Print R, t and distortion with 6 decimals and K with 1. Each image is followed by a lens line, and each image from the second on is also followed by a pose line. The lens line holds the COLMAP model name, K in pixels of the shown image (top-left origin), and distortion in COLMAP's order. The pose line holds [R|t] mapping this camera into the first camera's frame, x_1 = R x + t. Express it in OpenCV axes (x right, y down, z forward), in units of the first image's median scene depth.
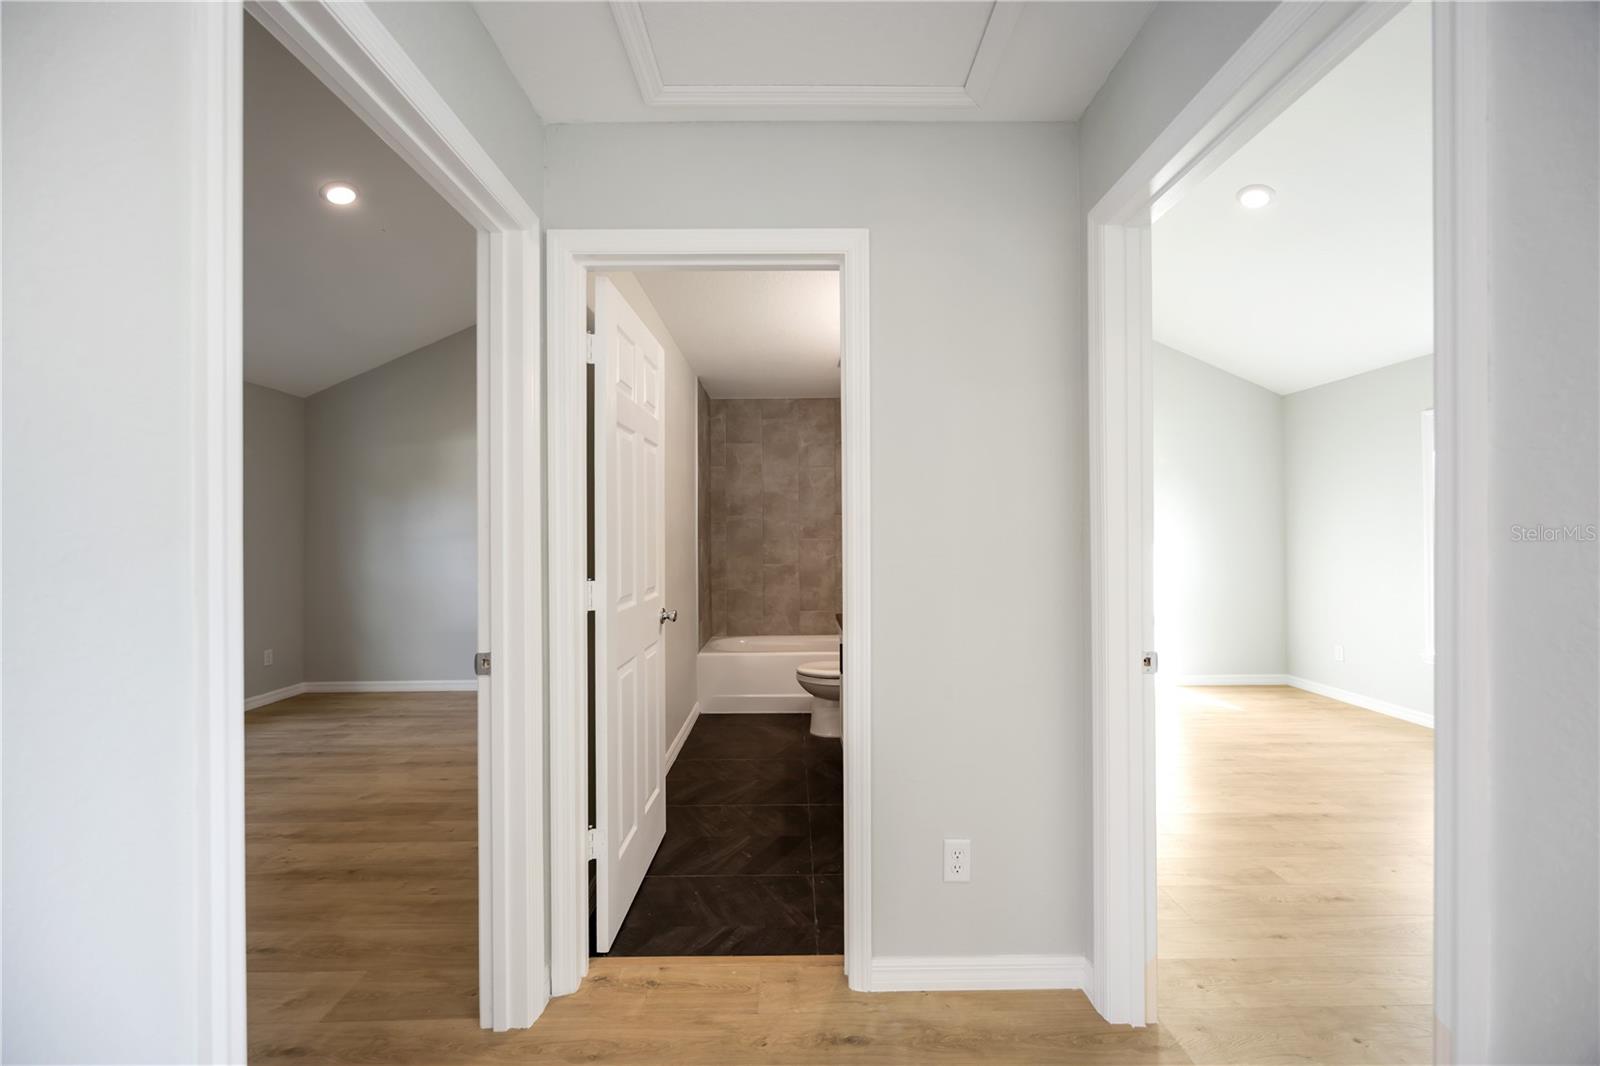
lens RADIAL K [[629.1, 0, 810.1], [0, 629.1, 537.9], [0, 0, 1]] dist [0.001152, -0.000004]
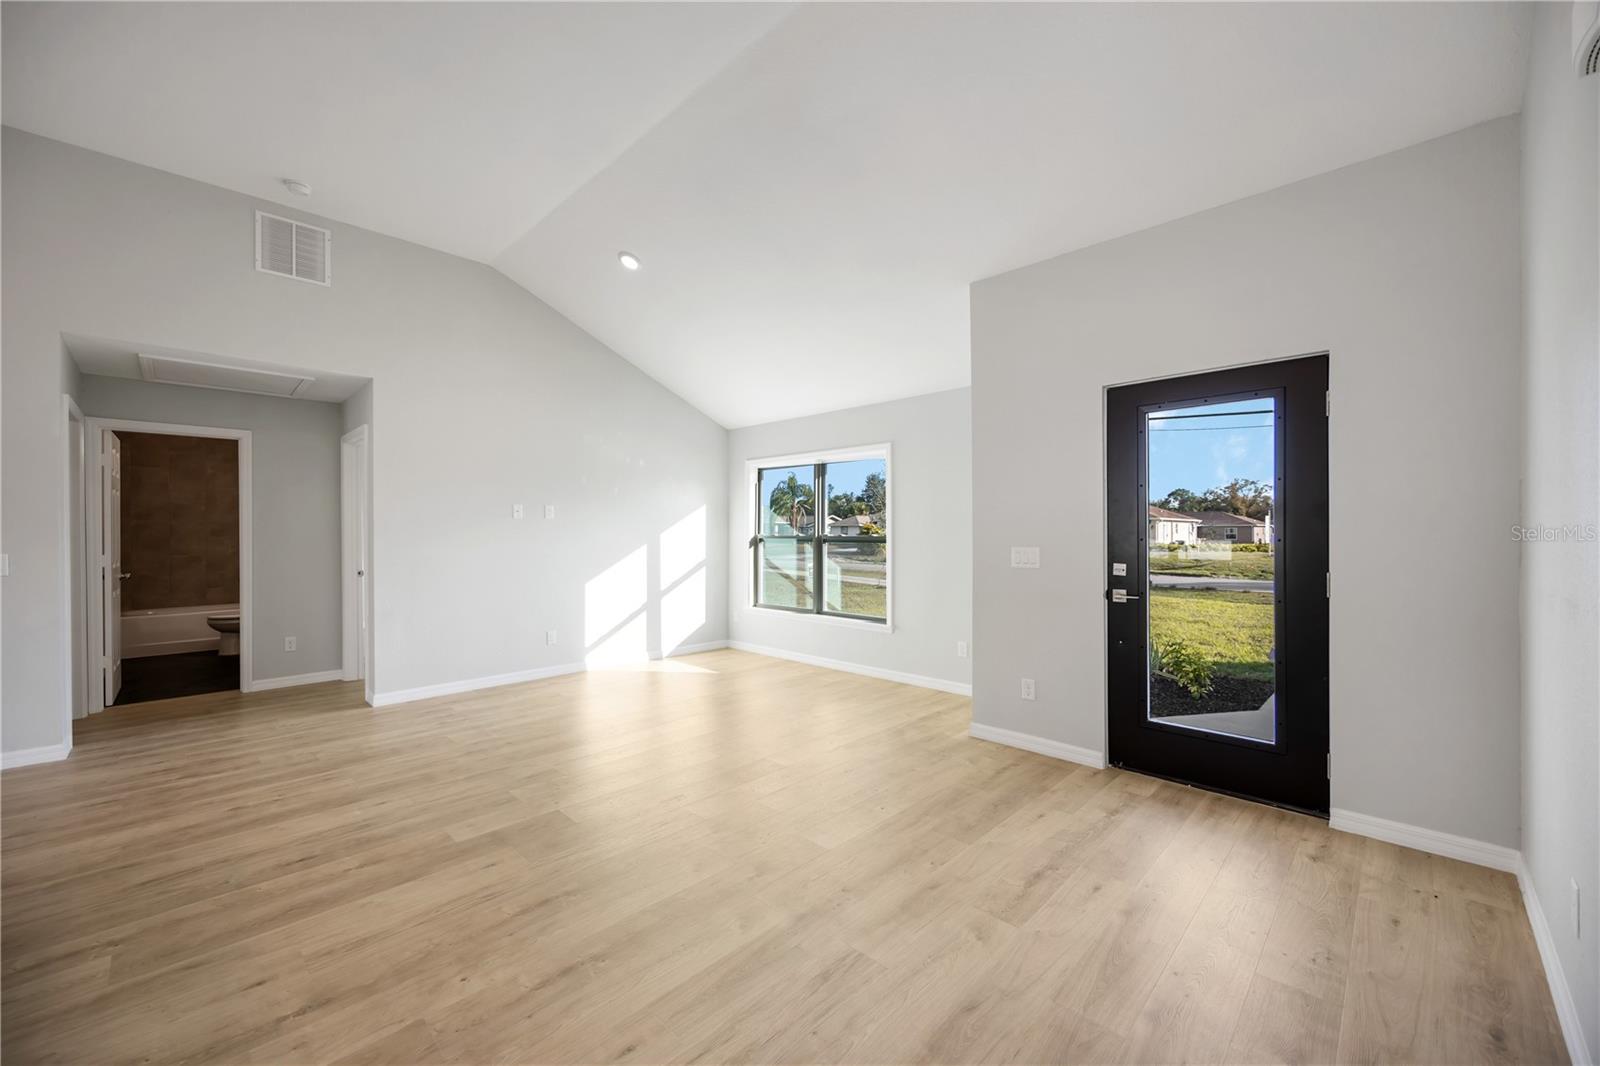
lens RADIAL K [[622.9, 0, 802.2], [0, 622.9, 539.6], [0, 0, 1]] dist [-0.001056, 0.000048]
pose [[0.720255, 0.000262, 0.693710, -0.022808], [-0.003211, 0.999990, 0.002956, -0.001841], [-0.693702, -0.004357, 0.720249, -0.947675]]
